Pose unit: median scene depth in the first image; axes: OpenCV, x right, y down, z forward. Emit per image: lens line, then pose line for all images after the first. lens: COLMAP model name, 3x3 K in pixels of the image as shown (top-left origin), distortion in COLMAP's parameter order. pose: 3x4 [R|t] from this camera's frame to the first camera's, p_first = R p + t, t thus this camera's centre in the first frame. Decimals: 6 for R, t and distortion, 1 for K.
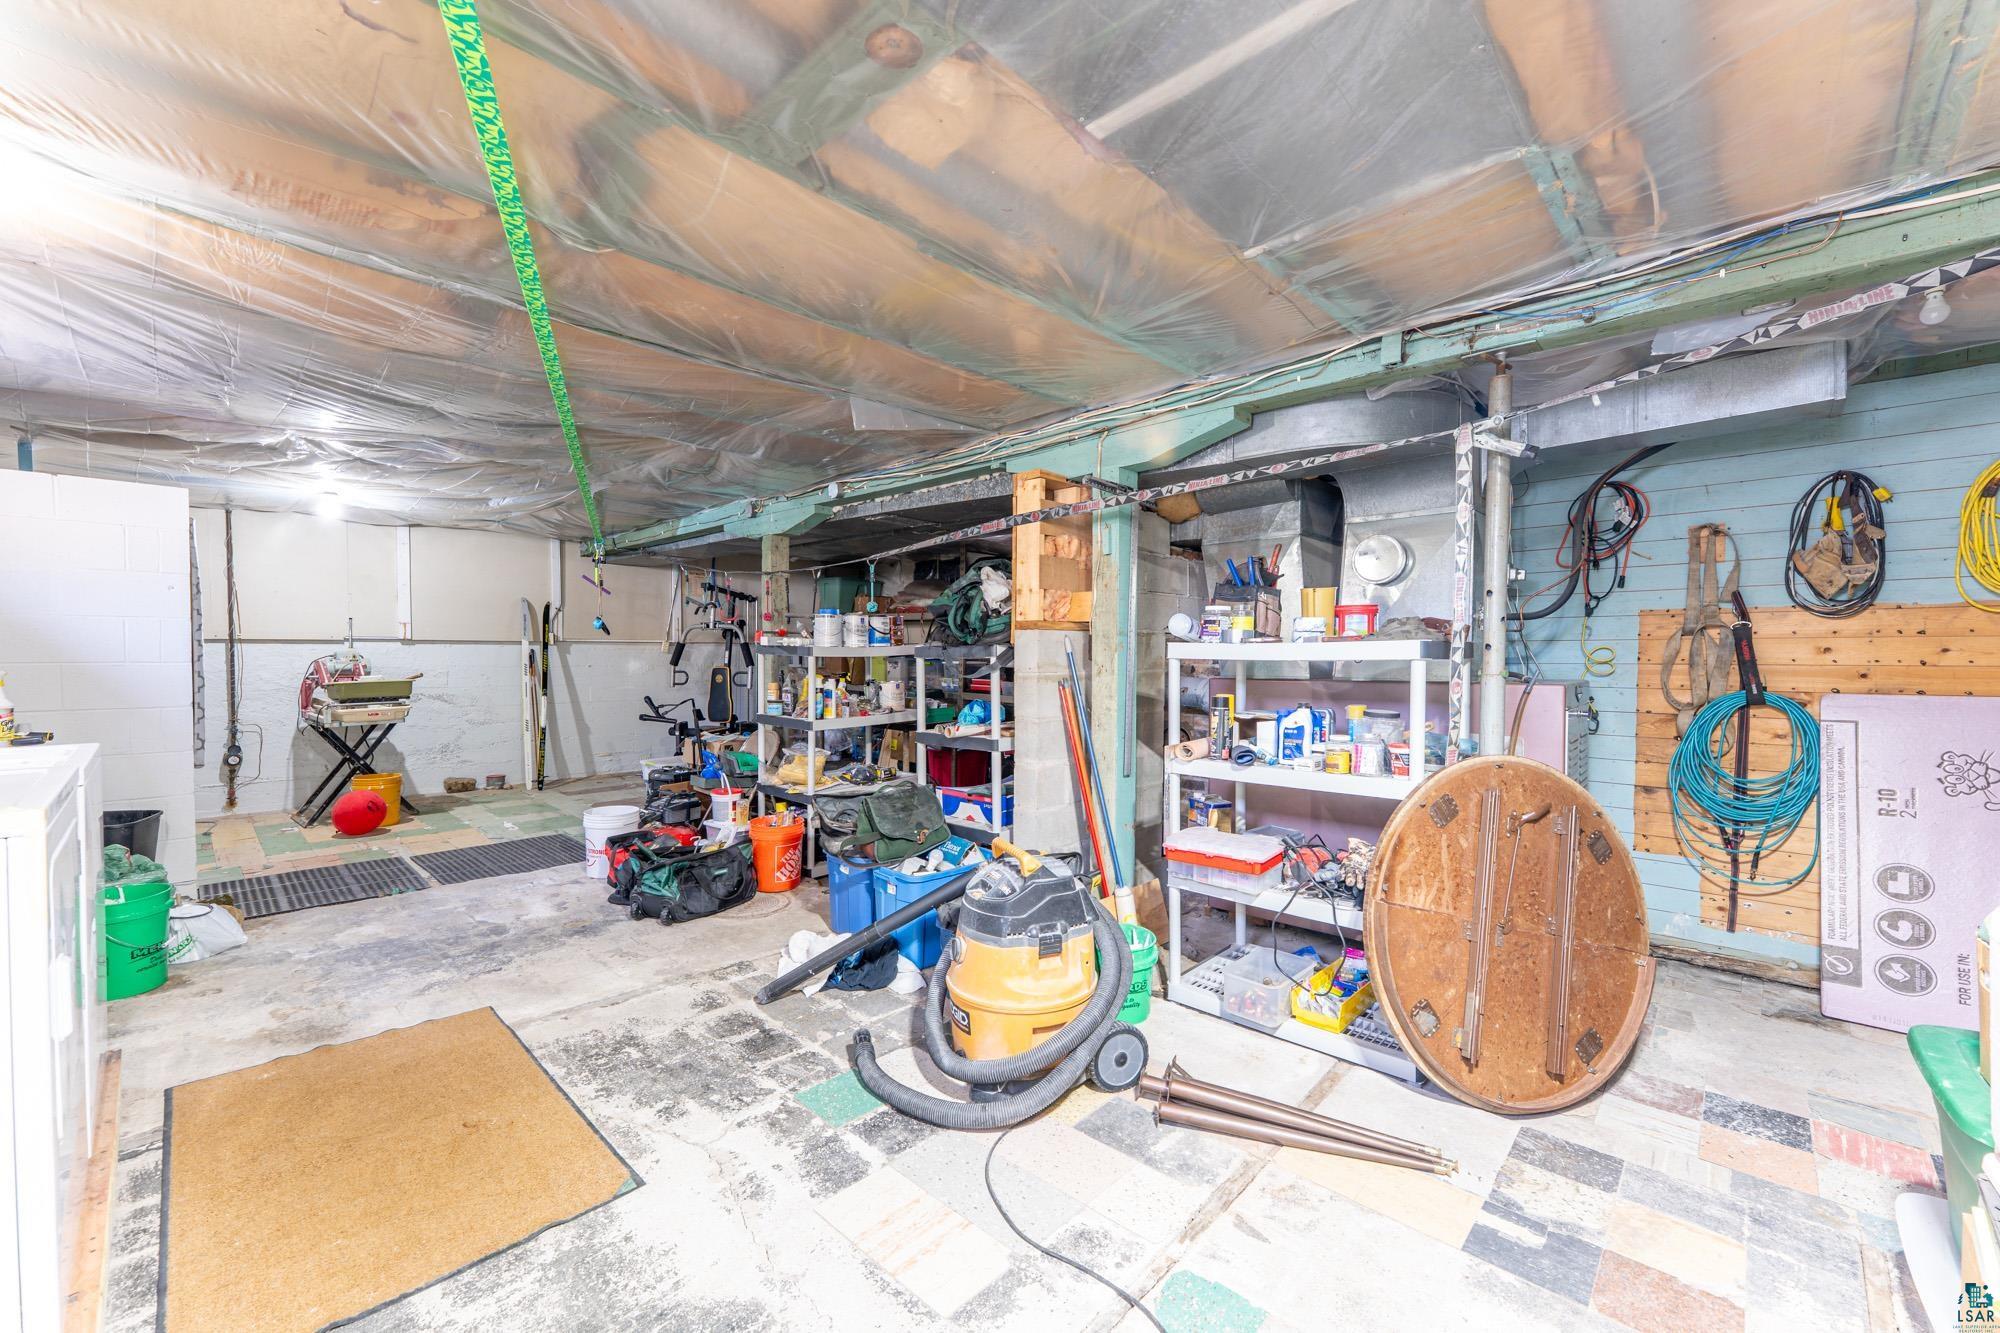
lens RADIAL K [[806.2, 0, 1001.1], [0, 806.2, 668.3], [0, 0, 1]] dist [0.002791, -0.000963]
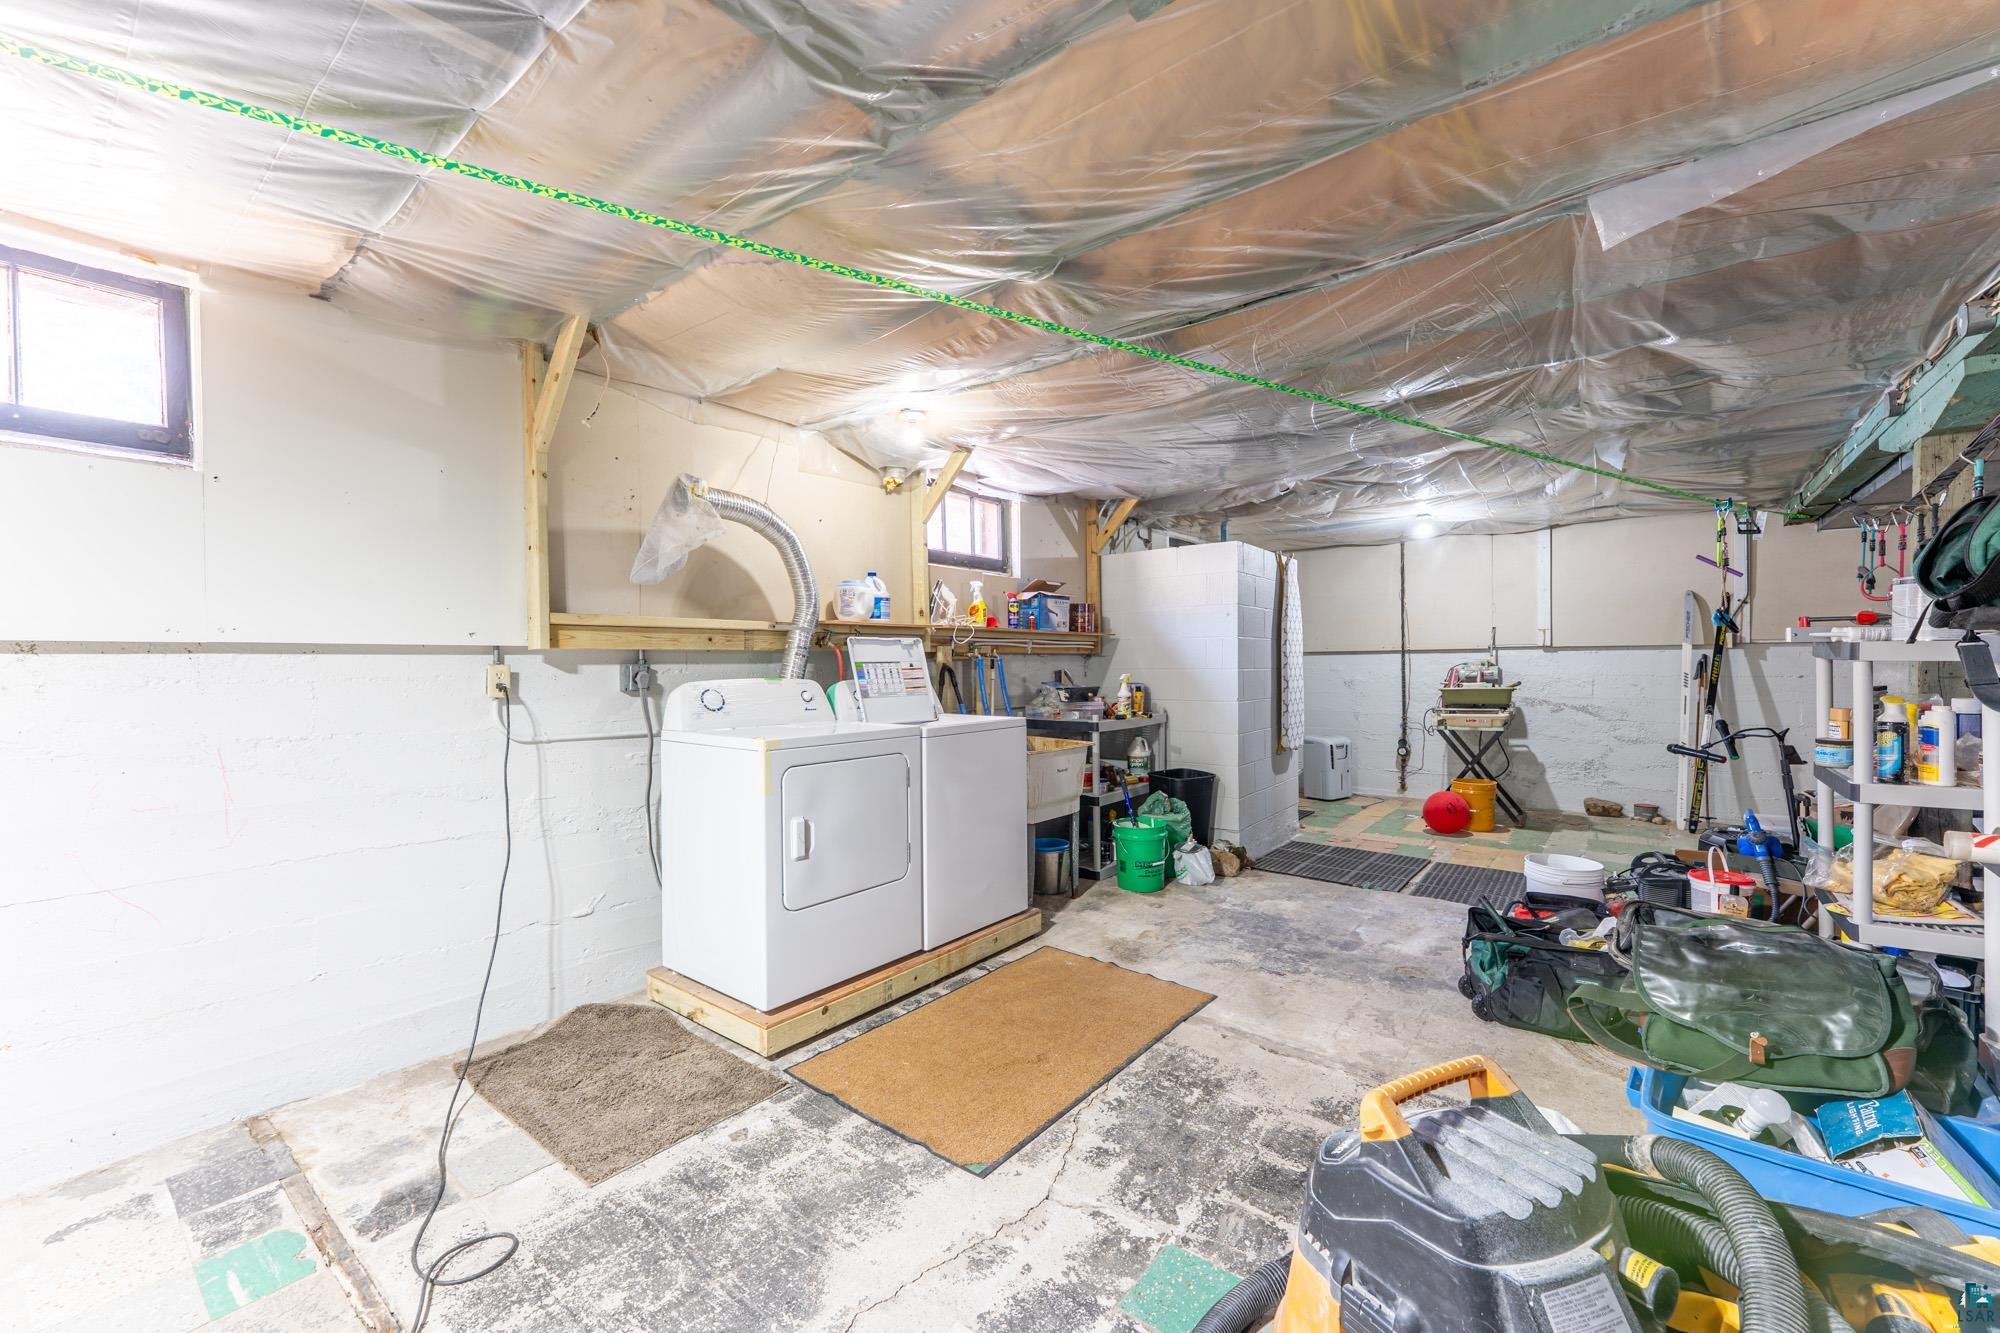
lens RADIAL K [[806.2, 0, 1001.5], [0, 806.2, 671.1], [0, 0, 1]] dist [0.002791, -0.000963]
pose [[0.076327, 0.004356, -0.997073, 0.332235], [-0.011543, 0.999927, 0.003485, -0.004181], [0.997016, 0.011243, 0.076372, 0.539106]]
